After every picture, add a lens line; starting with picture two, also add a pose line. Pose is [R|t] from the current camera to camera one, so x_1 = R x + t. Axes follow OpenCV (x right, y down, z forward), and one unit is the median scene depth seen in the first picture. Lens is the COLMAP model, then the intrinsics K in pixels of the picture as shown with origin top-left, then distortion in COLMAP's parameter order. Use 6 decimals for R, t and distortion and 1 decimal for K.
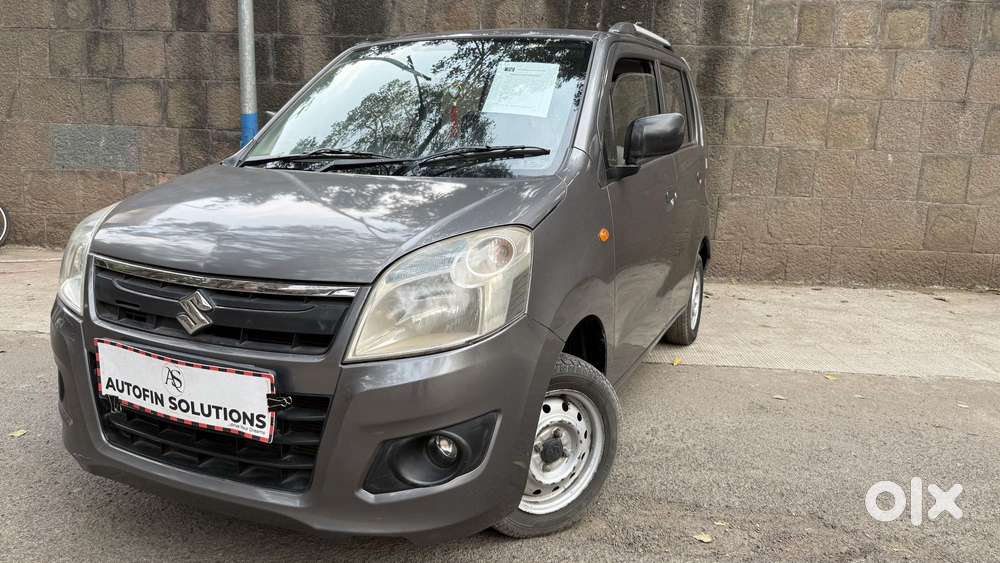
lens RADIAL K [[713.4, 0, 487.4], [0, 713.4, 288.5], [0, 0, 1]] dist [0.011244, -0.024252]
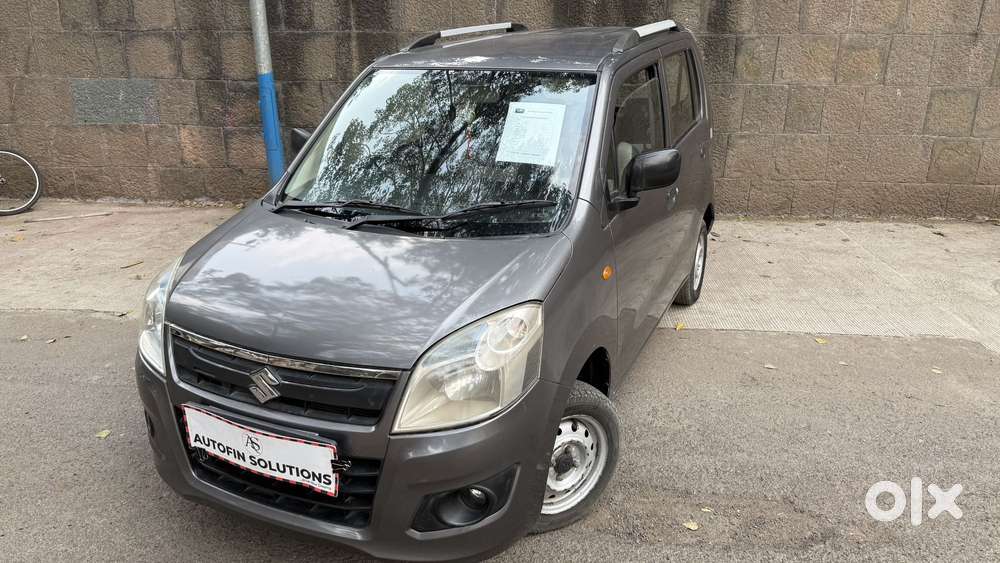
lens RADIAL K [[713.4, 0, 494.1], [0, 713.4, 284.5], [0, 0, 1]] dist [0.011244, -0.024252]
pose [[0.999478, -0.028157, -0.015810, 0.001267], [0.030249, 0.987739, 0.153155, -0.182462], [0.011304, -0.153554, 0.988076, -0.094824]]
